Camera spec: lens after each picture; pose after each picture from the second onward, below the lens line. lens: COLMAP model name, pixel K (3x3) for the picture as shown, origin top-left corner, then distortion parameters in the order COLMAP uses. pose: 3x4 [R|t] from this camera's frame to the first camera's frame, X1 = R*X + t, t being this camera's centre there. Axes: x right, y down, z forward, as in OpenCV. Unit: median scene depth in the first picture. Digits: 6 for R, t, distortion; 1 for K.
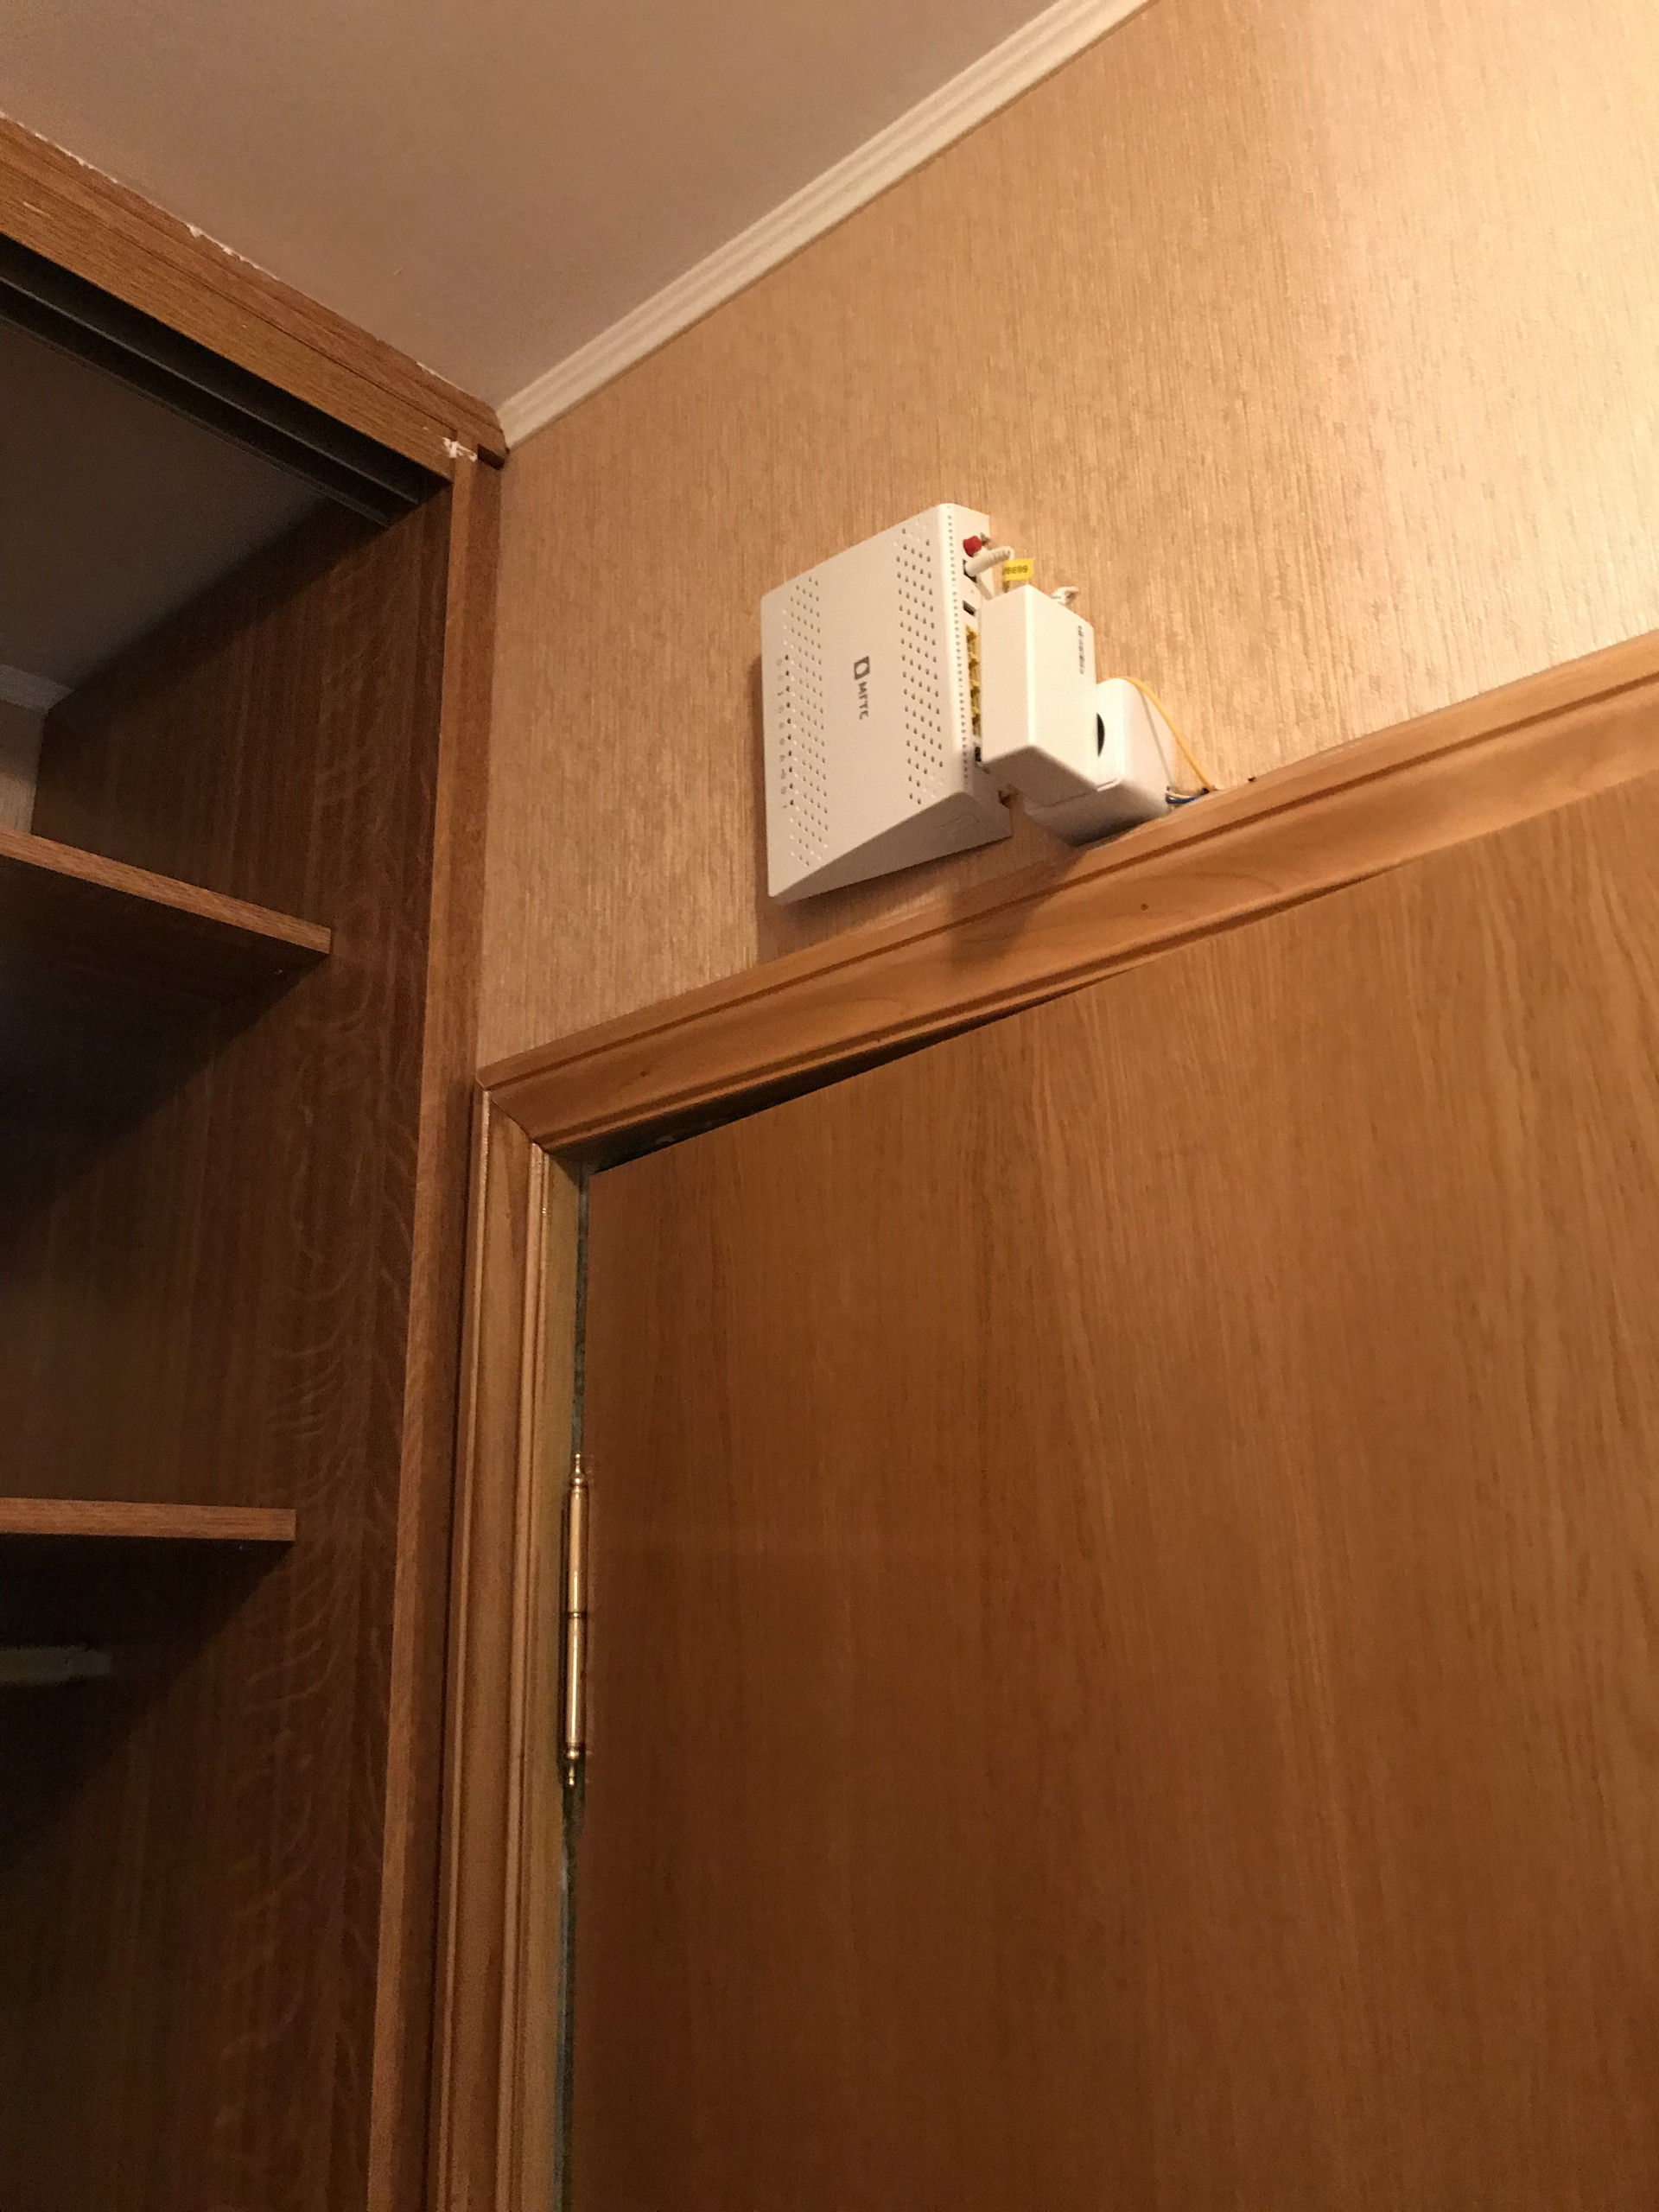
lens RADIAL K [[1821.1, 0, 829.4], [0, 1821.1, 1103.6], [0, 0, 1]] dist [-0.004488, -0.018808]
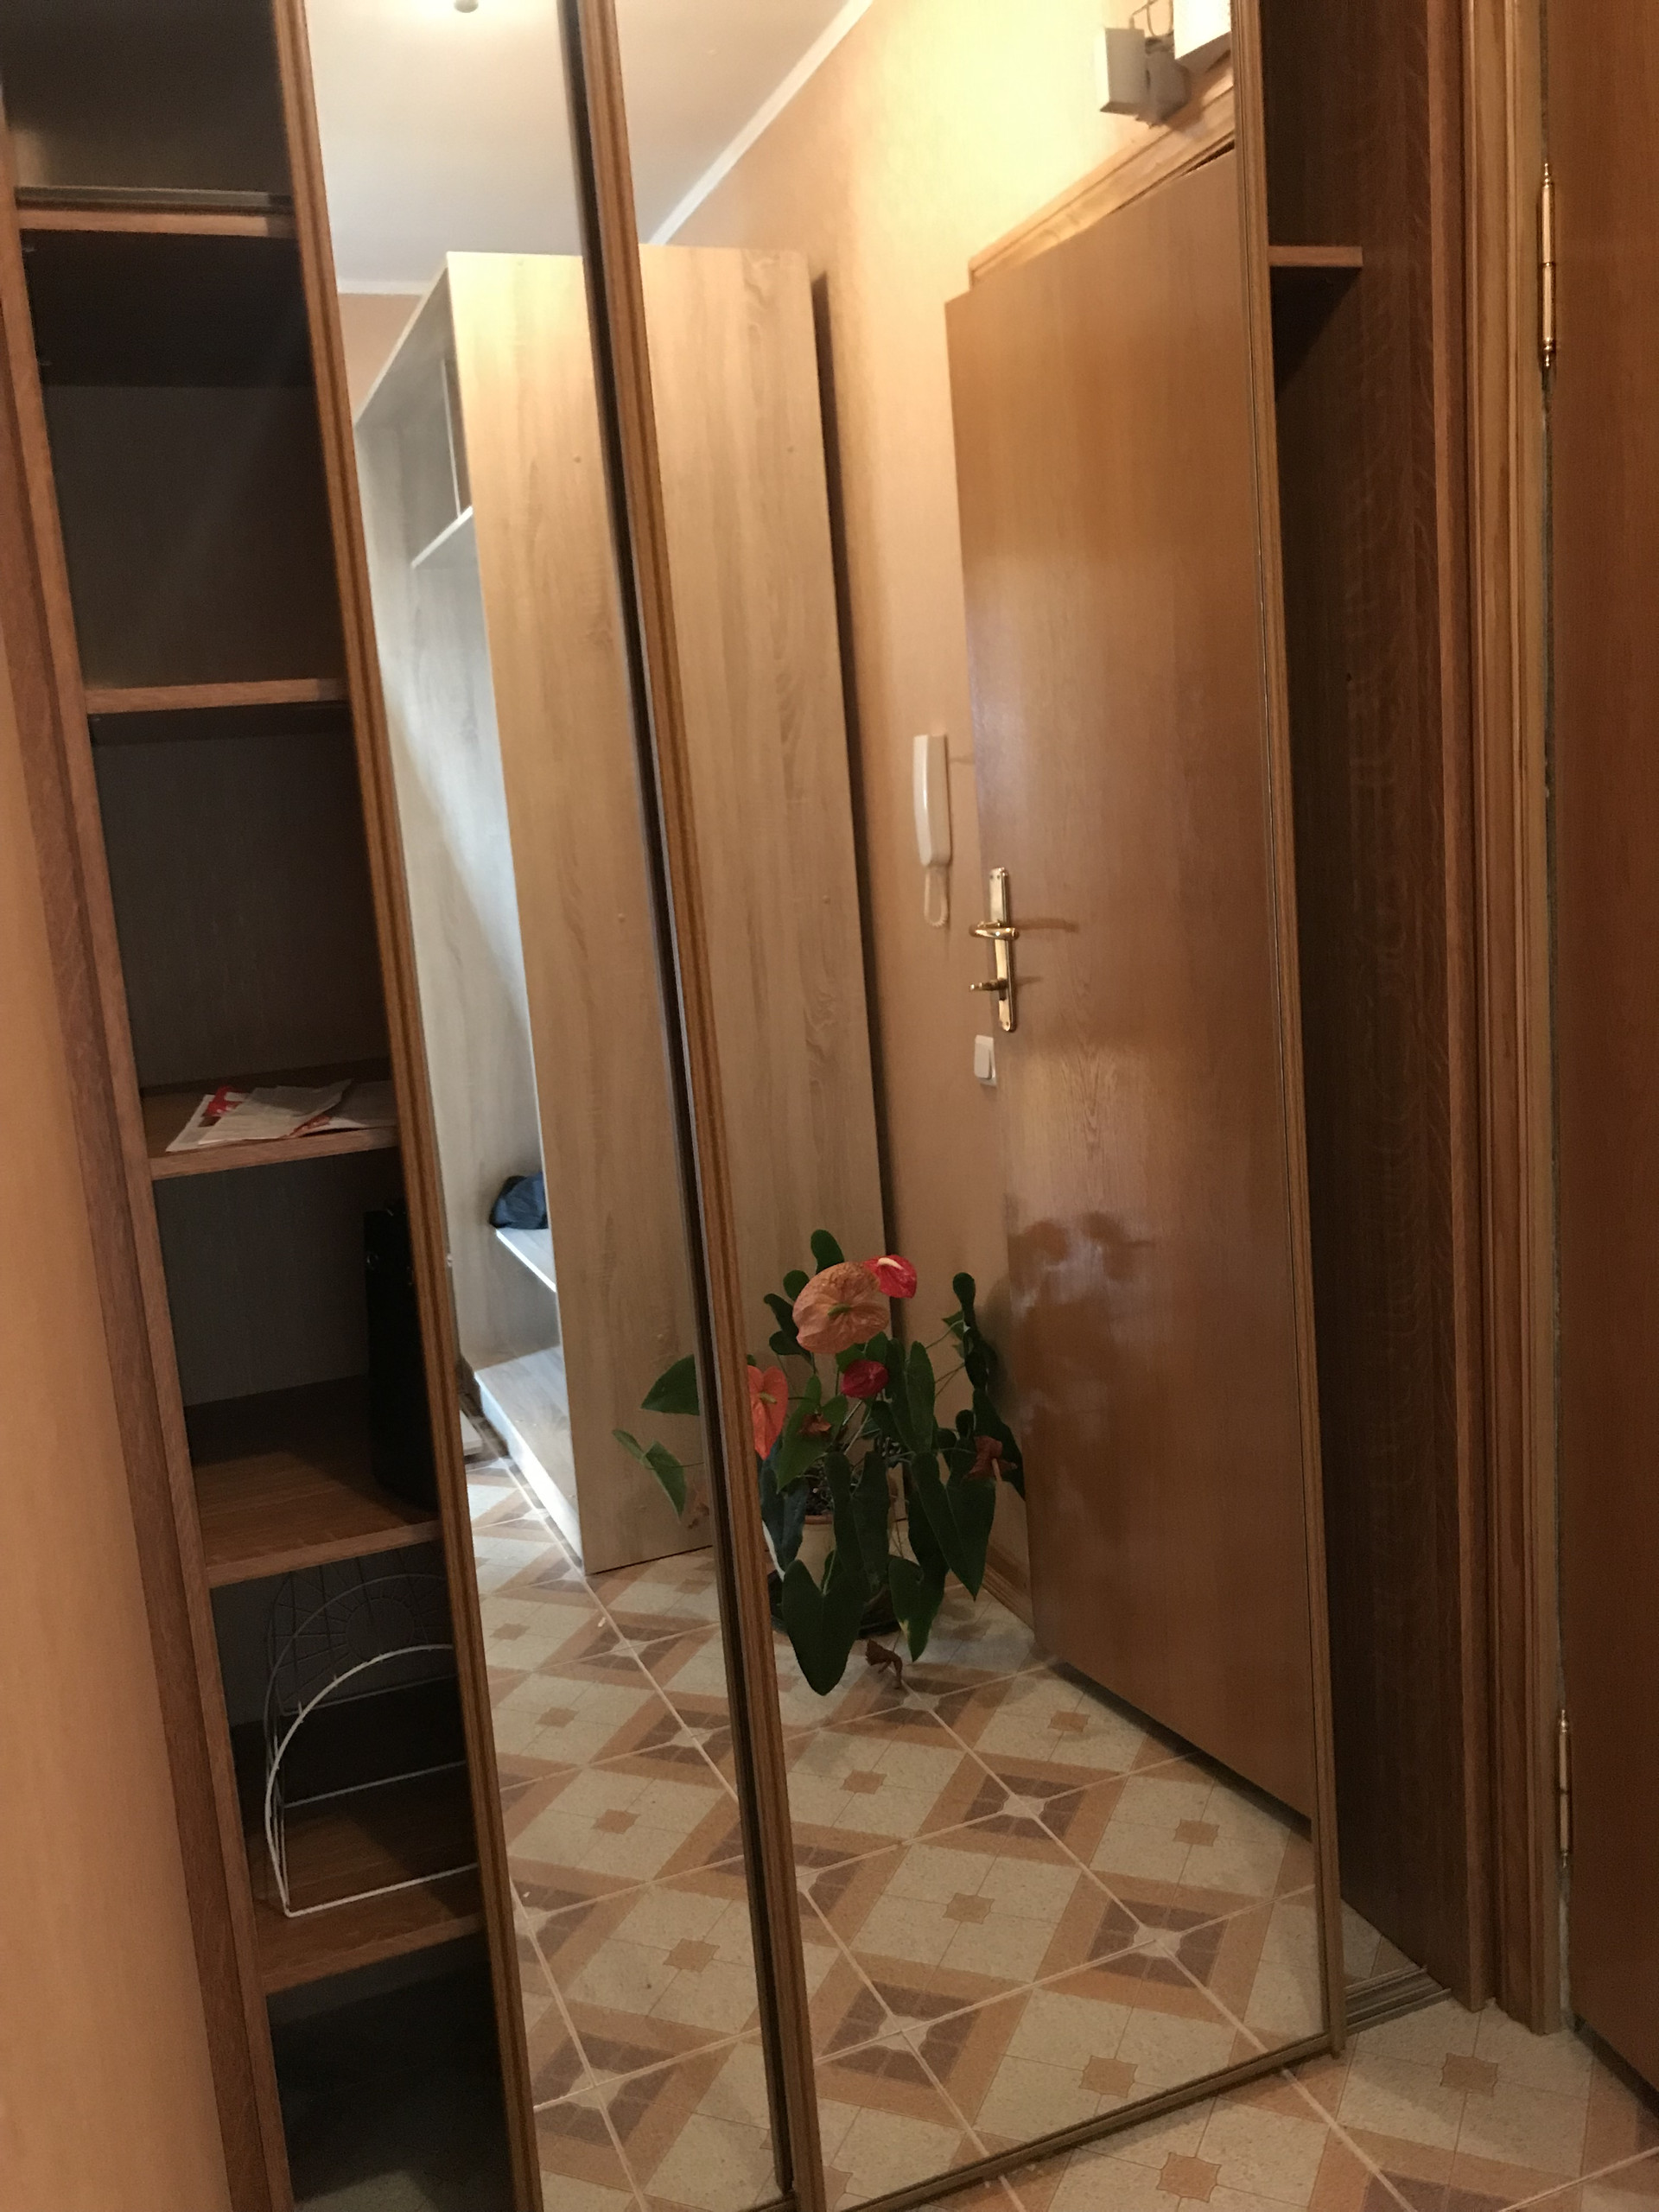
lens RADIAL K [[1821.1, 0, 835.0], [0, 1821.1, 1114.1], [0, 0, 1]] dist [-0.004488, -0.018808]
pose [[0.882931, 0.044558, -0.467383, 0.092390], [0.189534, 0.876939, 0.441651, 0.107775], [0.429545, -0.478532, 0.765832, -0.900027]]
